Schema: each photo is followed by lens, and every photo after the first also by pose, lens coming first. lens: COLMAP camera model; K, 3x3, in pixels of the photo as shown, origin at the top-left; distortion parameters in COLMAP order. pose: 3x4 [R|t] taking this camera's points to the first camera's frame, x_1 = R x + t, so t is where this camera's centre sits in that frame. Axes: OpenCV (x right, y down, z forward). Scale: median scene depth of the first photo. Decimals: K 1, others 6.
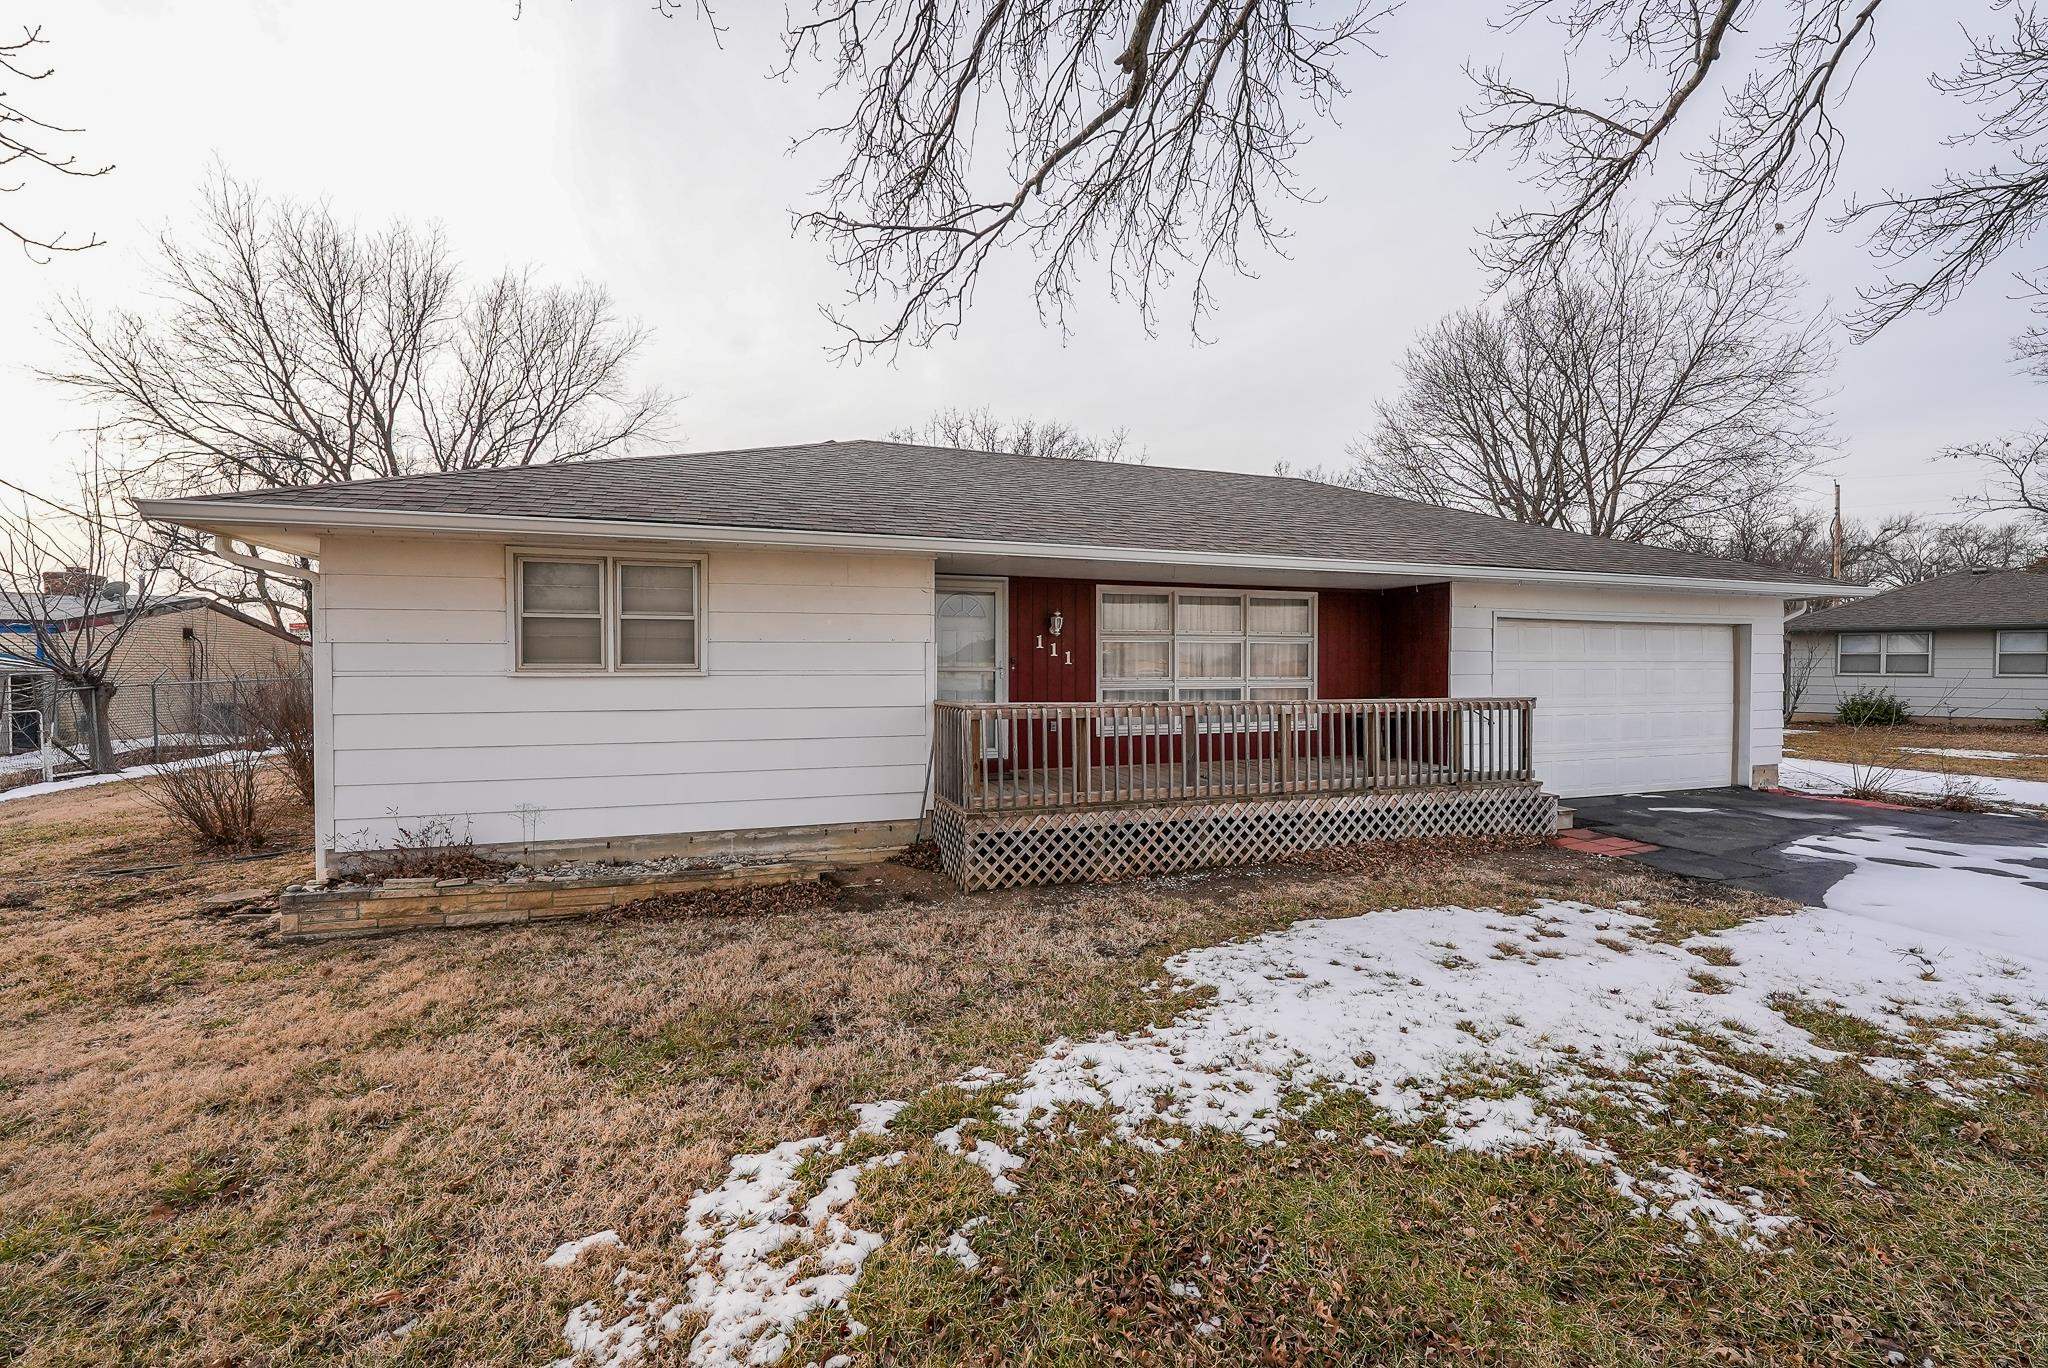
lens RADIAL K [[866.8, 0, 1024.0], [0, 866.8, 684.0], [0, 0, 1]] dist [-0.013635, -0.000133]
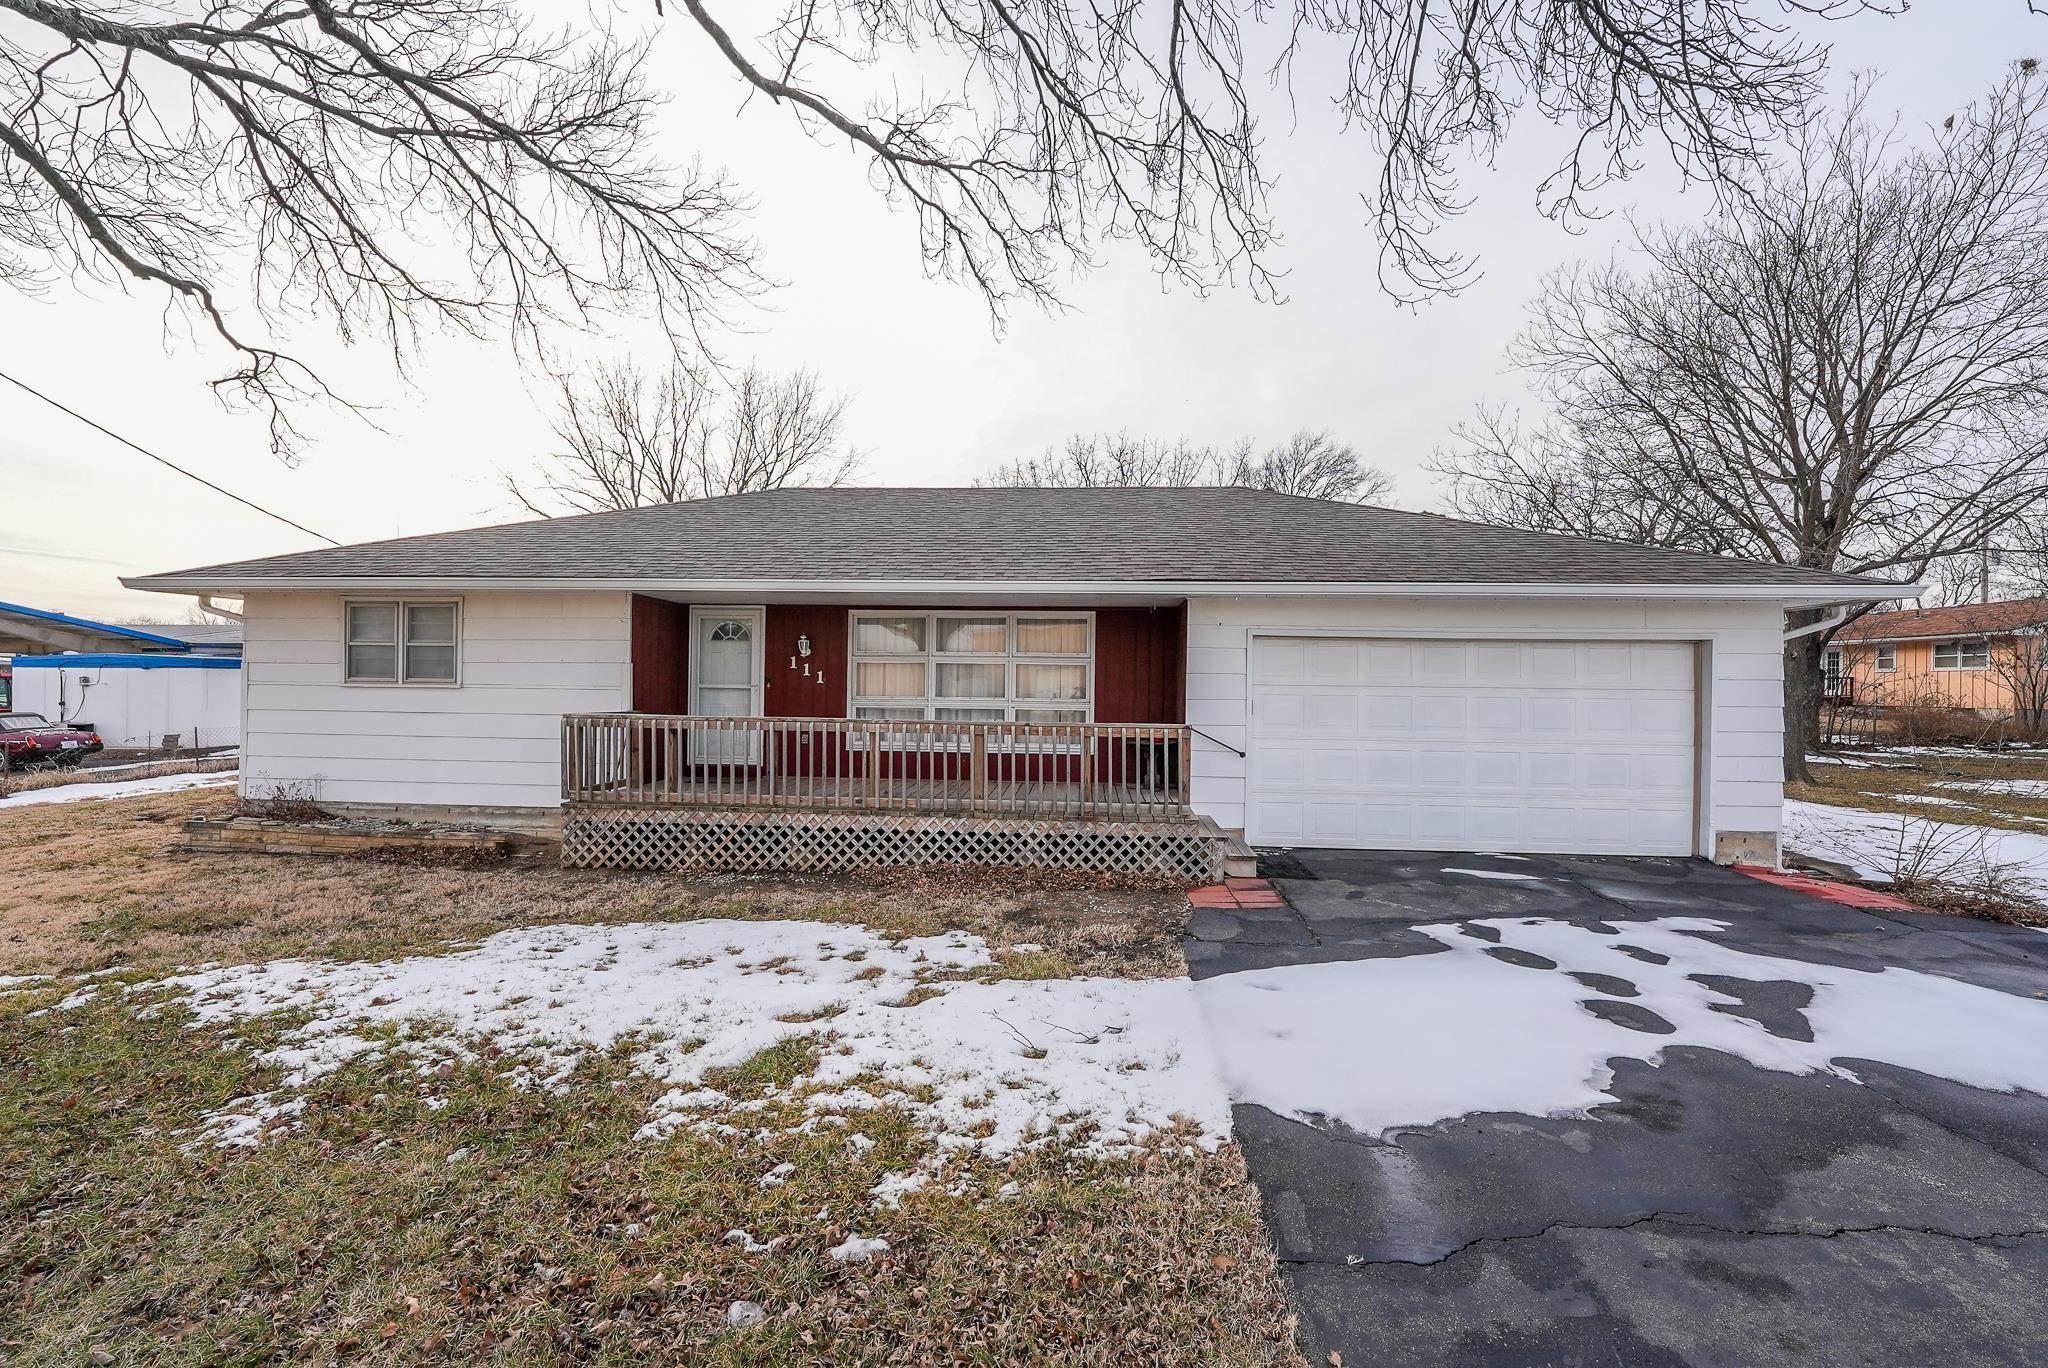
lens RADIAL K [[859.6, 0, 1024.0], [0, 859.6, 684.0], [0, 0, 1]] dist [-0.024212, 0.000122]
pose [[0.921853, 0.010970, -0.387385, 0.996502], [-0.019426, 0.999651, -0.017920, -0.009741], [0.387053, 0.024045, 0.921744, 0.132984]]
